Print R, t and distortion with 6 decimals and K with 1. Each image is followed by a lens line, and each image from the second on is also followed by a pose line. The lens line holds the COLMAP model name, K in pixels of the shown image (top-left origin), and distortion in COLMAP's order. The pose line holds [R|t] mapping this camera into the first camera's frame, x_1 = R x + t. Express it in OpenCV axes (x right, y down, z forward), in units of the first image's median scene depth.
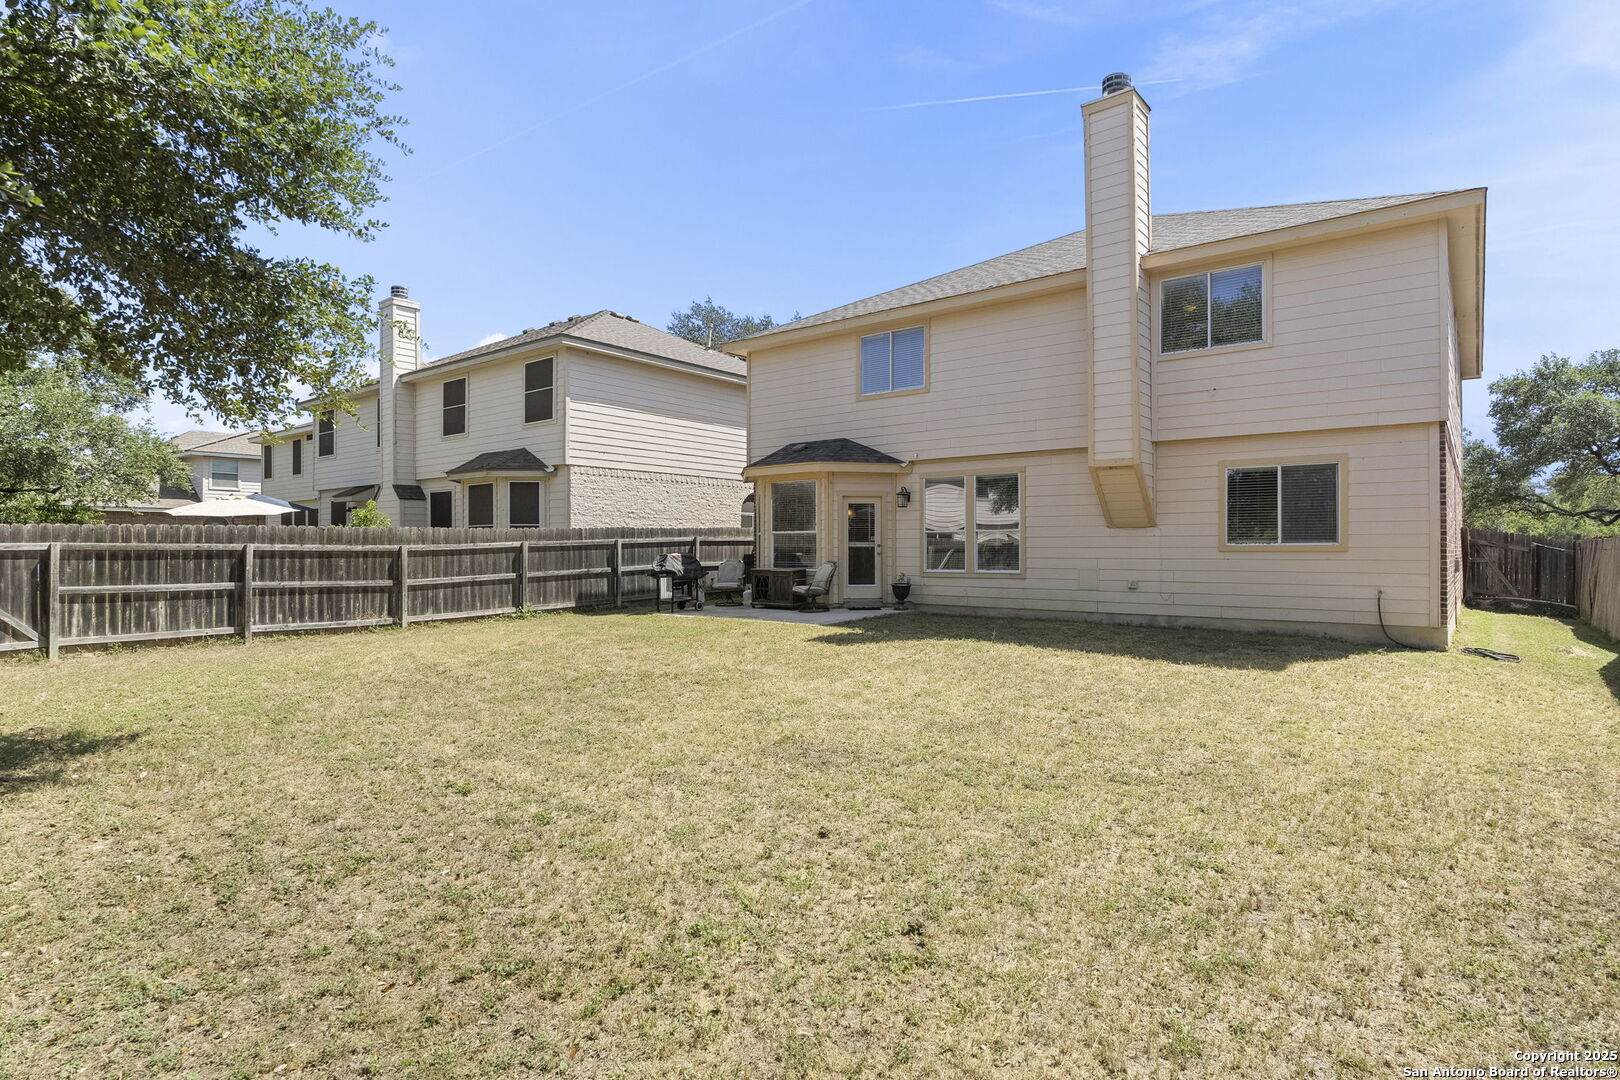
lens RADIAL K [[836.2, 0, 797.2], [0, 836.2, 538.9], [0, 0, 1]] dist [-0.000144, -0.001852]
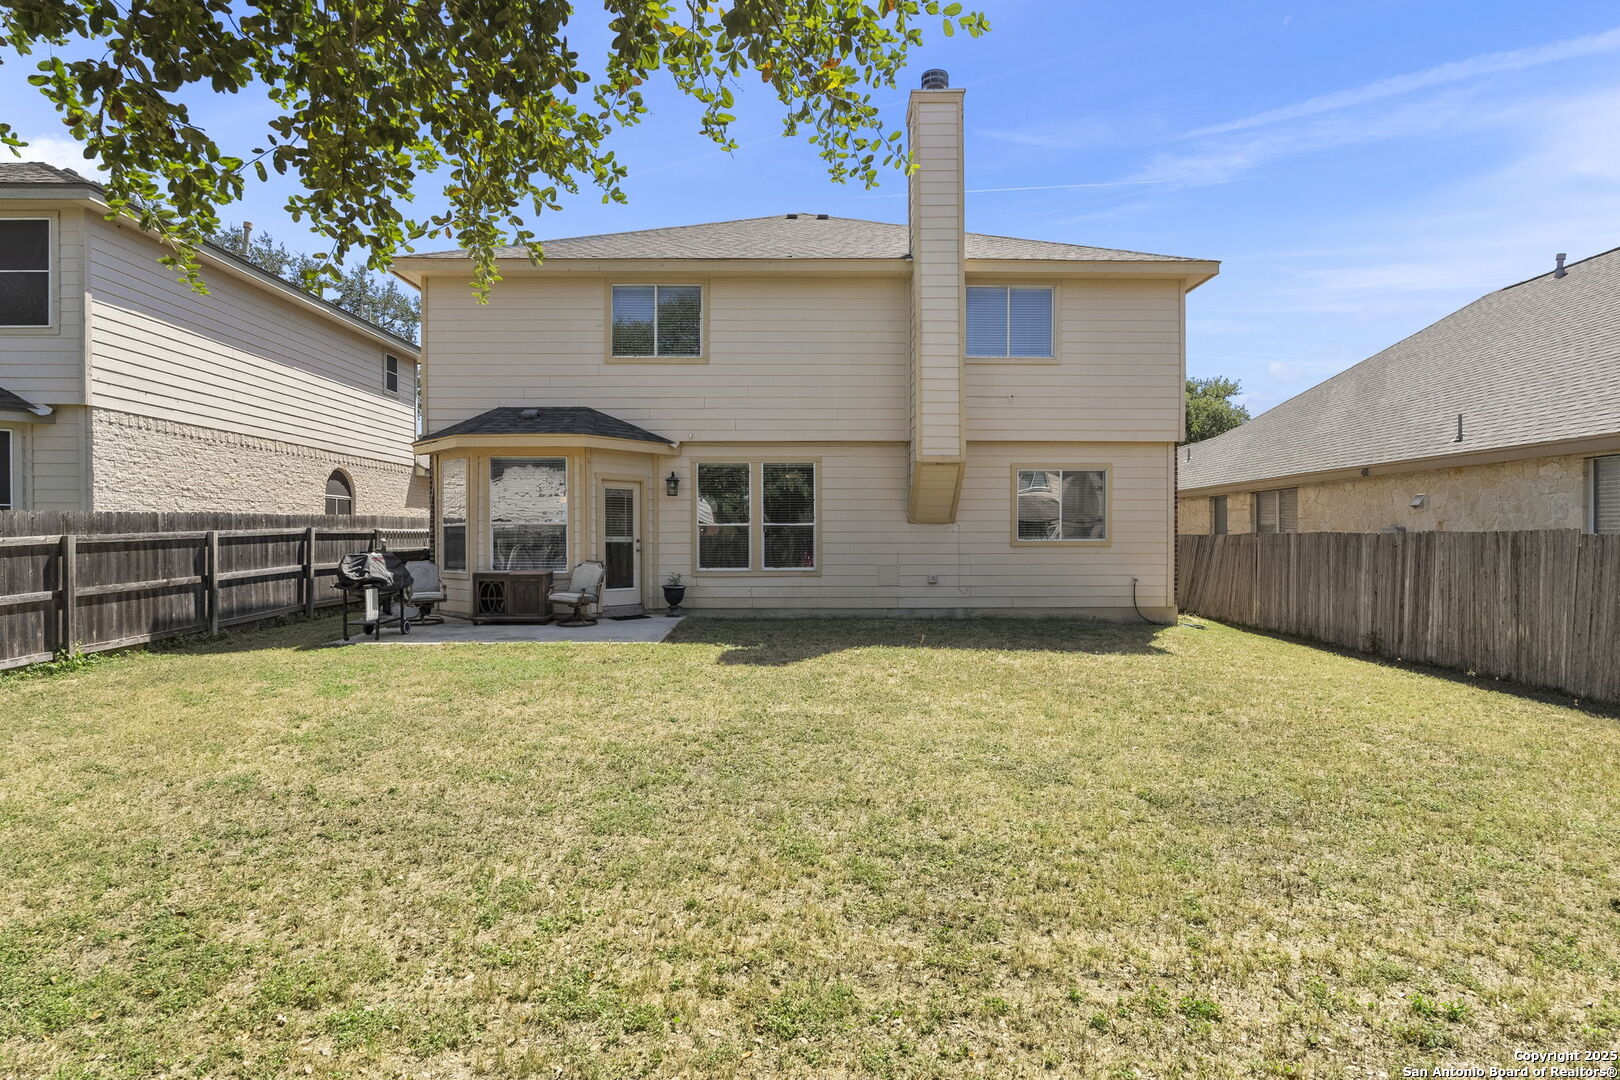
lens RADIAL K [[836.2, 0, 802.8], [0, 836.2, 543.3], [0, 0, 1]] dist [-0.000144, -0.001852]
pose [[0.780548, -0.003595, 0.625086, -0.298803], [-0.006038, 0.999893, 0.013289, -0.001584], [-0.625067, -0.014147, 0.780443, 0.250704]]
